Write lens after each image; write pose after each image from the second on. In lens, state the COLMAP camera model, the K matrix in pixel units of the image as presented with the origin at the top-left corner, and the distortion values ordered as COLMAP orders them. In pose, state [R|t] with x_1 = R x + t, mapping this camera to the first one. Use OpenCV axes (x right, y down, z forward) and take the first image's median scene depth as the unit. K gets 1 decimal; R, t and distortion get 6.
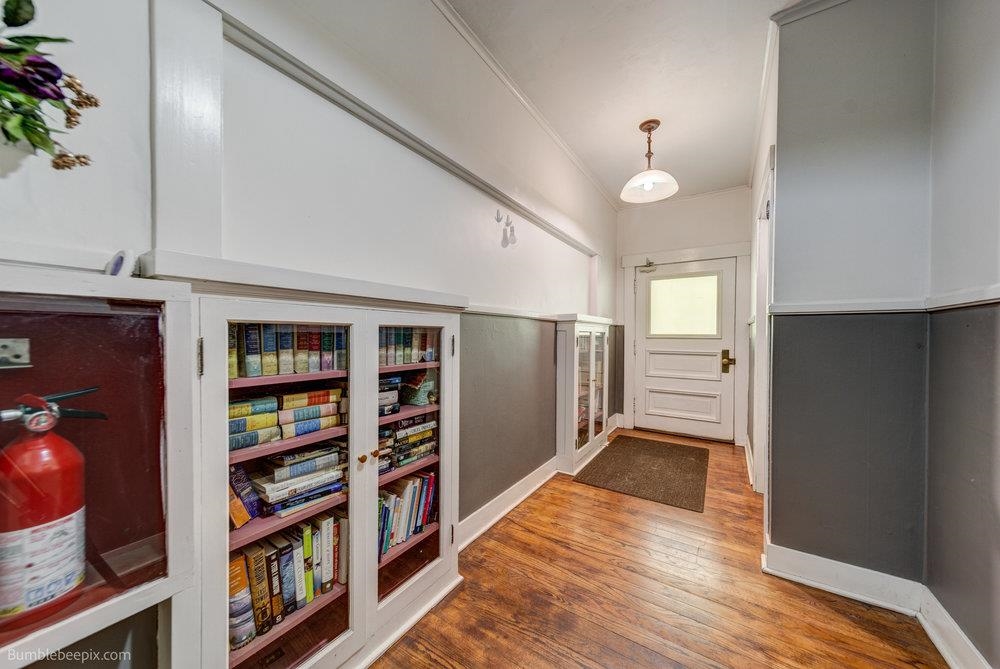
lens RADIAL K [[345.5, 0, 497.4], [0, 345.5, 338.2], [0, 0, 1]] dist [0.005772, -0.000230]
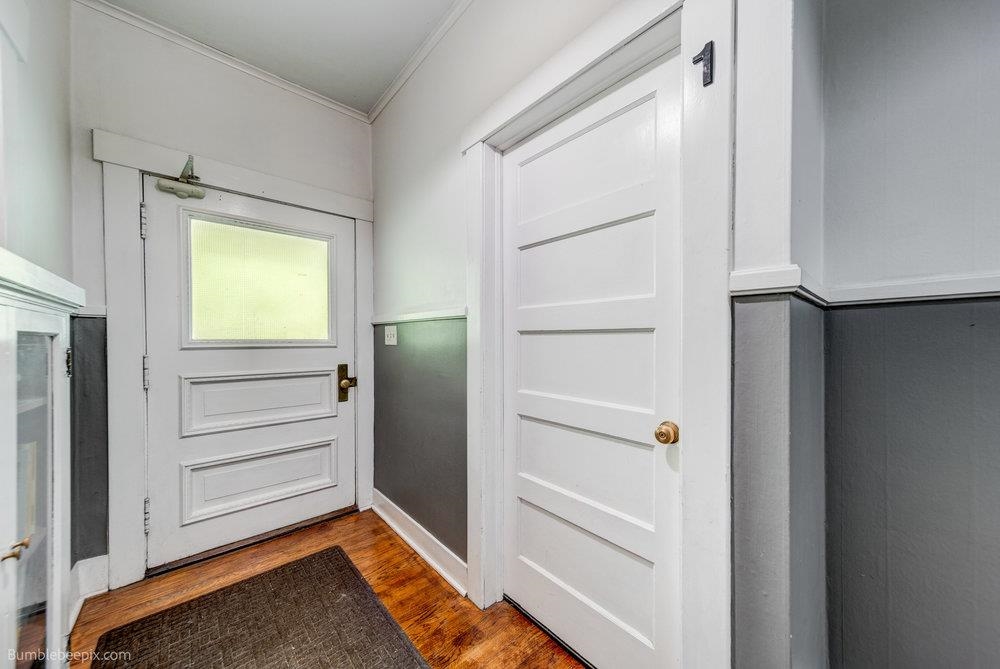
lens RADIAL K [[345.5, 0, 495.6], [0, 345.5, 342.1], [0, 0, 1]] dist [0.005772, -0.000230]
pose [[0.266326, -0.008719, 0.963843, 0.131961], [0.009575, 0.999934, 0.006399, -0.007821], [-0.963835, 0.007525, 0.266392, 0.565082]]
